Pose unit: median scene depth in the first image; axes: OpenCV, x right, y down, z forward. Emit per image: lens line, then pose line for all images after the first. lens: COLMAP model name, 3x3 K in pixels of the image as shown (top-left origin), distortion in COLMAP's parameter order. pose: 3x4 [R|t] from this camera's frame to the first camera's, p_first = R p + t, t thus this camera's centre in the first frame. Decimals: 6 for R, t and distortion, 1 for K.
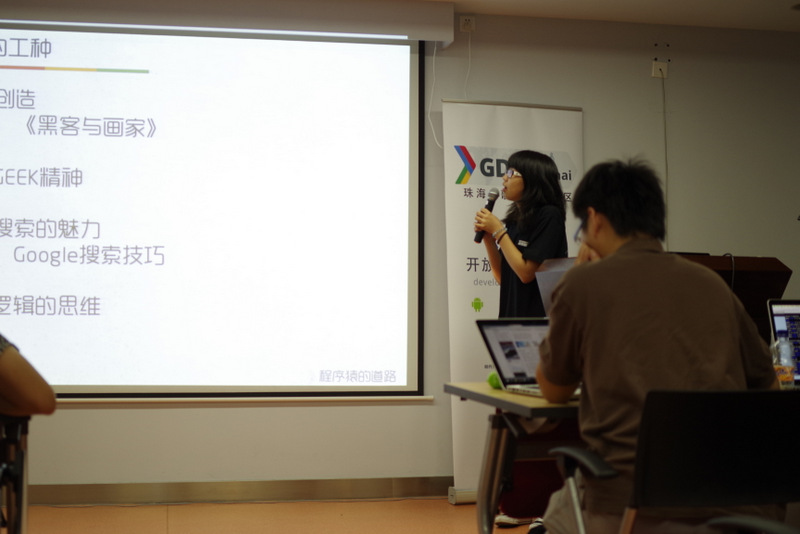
lens RADIAL K [[1211.2, 0, 394.4], [0, 1211.2, 266.8], [0, 0, 1]] dist [-0.067528, 0.000000]
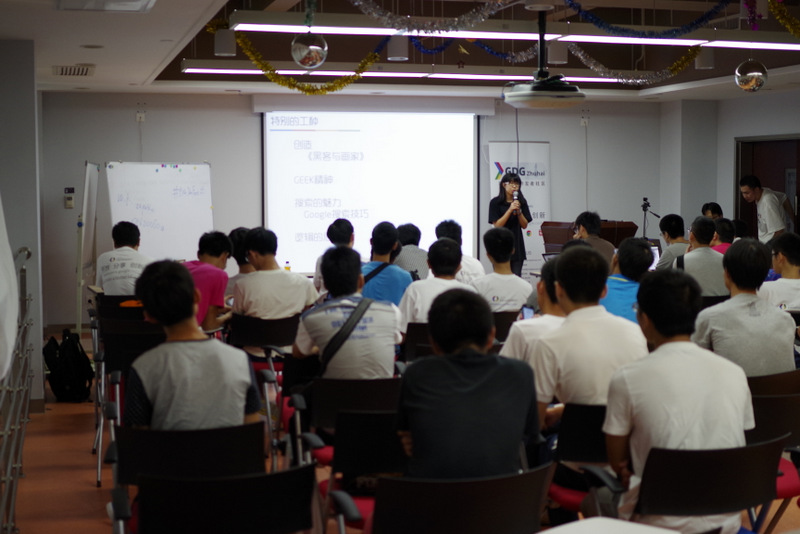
lens RADIAL K [[1211.2, 0, 400.1], [0, 1211.2, 268.9], [0, 0, 1]] dist [-0.067528, 0.000000]
pose [[0.995297, -0.012603, 0.096050, -0.352070], [0.002107, 0.994083, 0.108605, -0.152643], [-0.096851, -0.107892, 0.989434, -1.251837]]
